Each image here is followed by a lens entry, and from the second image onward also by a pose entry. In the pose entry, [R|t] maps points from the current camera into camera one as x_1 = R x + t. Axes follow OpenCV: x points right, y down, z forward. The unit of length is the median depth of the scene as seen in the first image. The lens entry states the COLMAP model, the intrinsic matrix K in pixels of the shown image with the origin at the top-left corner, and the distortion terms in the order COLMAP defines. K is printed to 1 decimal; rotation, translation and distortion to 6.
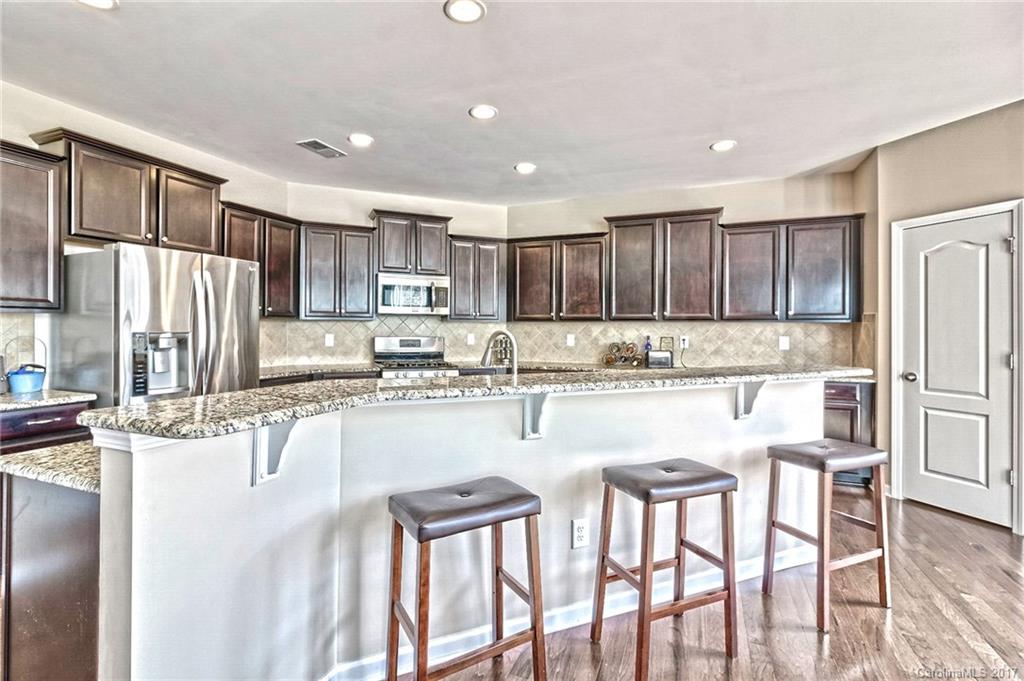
lens RADIAL K [[472.6, 0, 508.3], [0, 472.6, 329.4], [0, 0, 1]] dist [0.001869, 0.000440]
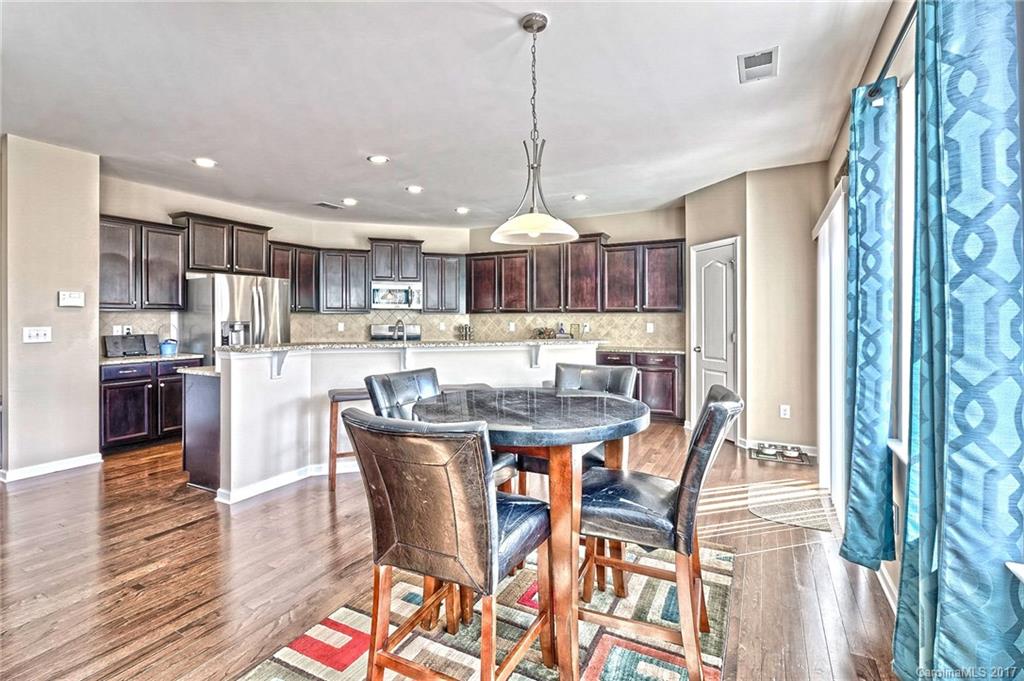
lens RADIAL K [[478.9, 0, 510.2], [0, 478.9, 320.5], [0, 0, 1]] dist [-0.000360, -0.000018]
pose [[0.994736, -0.004087, -0.102385, 0.320751], [0.004475, 0.999984, 0.003561, -0.000087], [0.102369, -0.004001, 0.994738, -0.458694]]
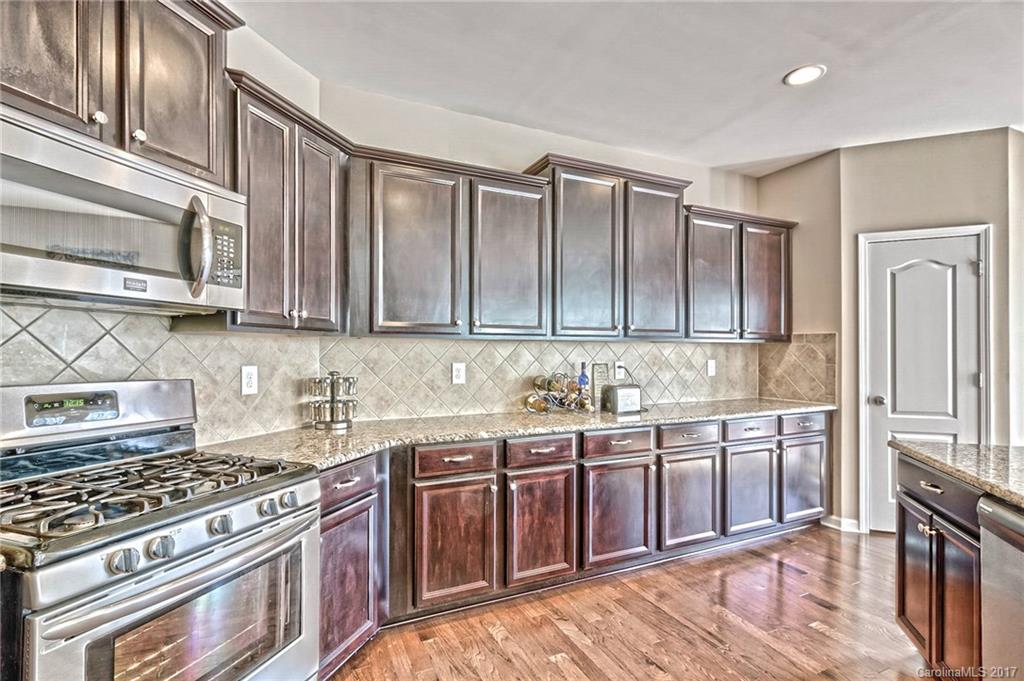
lens RADIAL K [[487.5, 0, 509.6], [0, 487.5, 353.8], [0, 0, 1]] dist [0.001598, 0.000301]
pose [[0.669323, -0.007102, 0.742938, -0.282155], [0.006992, 0.999970, 0.003260, -0.000686], [-0.742939, 0.003013, 0.669353, 0.704645]]
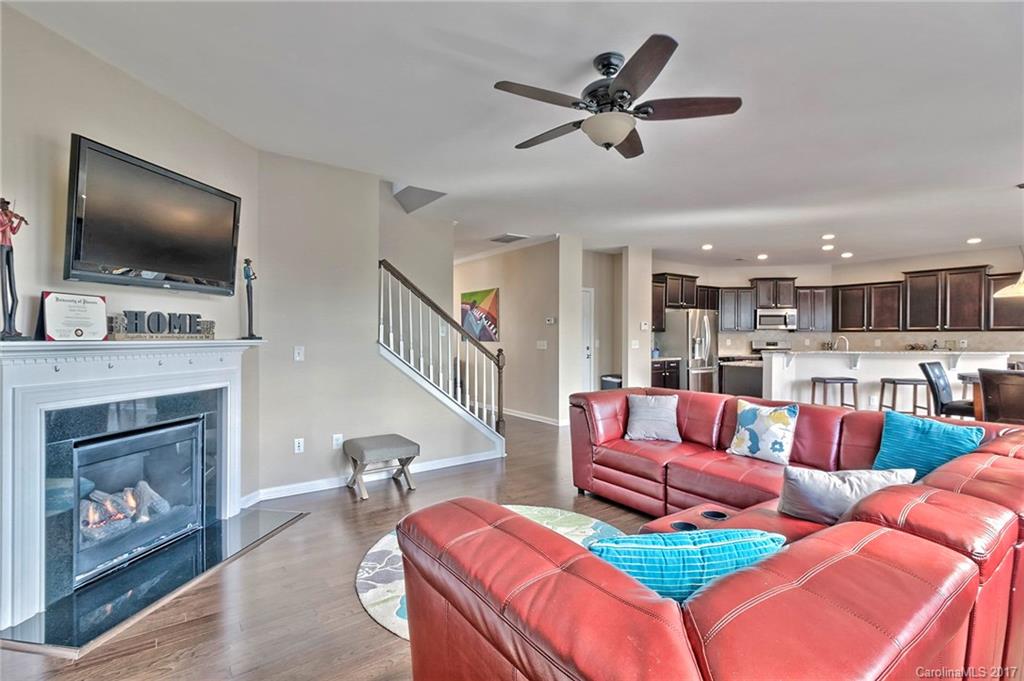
lens RADIAL K [[469.7, 0, 512.0], [0, 469.7, 340.5], [0, 0, 1]] dist [0.004508, 0.000779]
pose [[0.849158, -0.000181, -0.528139, -0.106640], [0.003974, 0.999974, 0.006047, -0.000691], [0.528124, -0.007234, 0.849136, -1.351880]]
